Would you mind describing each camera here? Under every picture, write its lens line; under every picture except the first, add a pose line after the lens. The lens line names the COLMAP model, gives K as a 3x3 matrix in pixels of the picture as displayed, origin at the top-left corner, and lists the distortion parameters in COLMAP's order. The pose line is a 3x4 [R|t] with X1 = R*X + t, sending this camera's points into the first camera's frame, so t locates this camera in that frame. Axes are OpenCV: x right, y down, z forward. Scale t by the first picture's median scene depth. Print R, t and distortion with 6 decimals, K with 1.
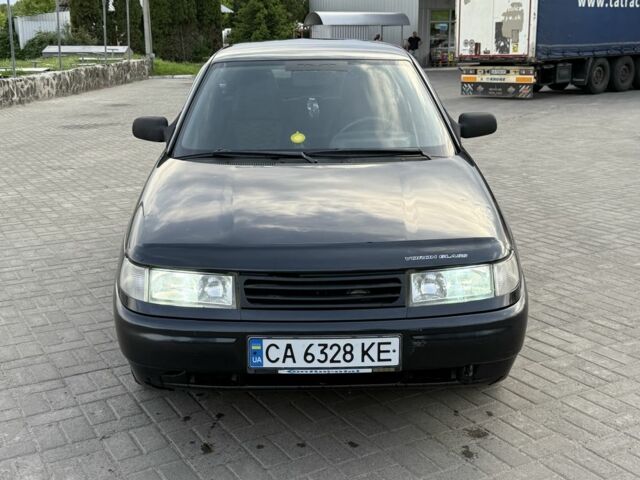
lens RADIAL K [[792.7, 0, 320.0], [0, 792.7, 240.0], [0, 0, 1]] dist [0.143135, -0.279122]
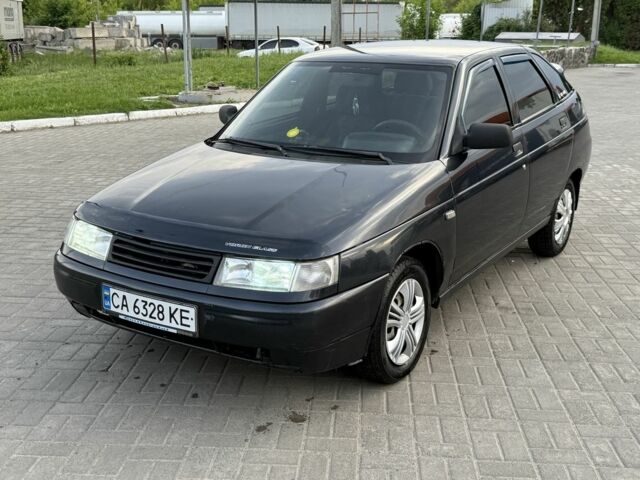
lens RADIAL K [[792.7, 0, 320.0], [0, 792.7, 240.0], [0, 0, 1]] dist [0.143135, -0.279122]
pose [[0.830360, 0.157512, -0.534501, 0.853113], [-0.147756, 0.987119, 0.061352, -0.074009], [0.537280, 0.028031, 0.842938, 0.115330]]
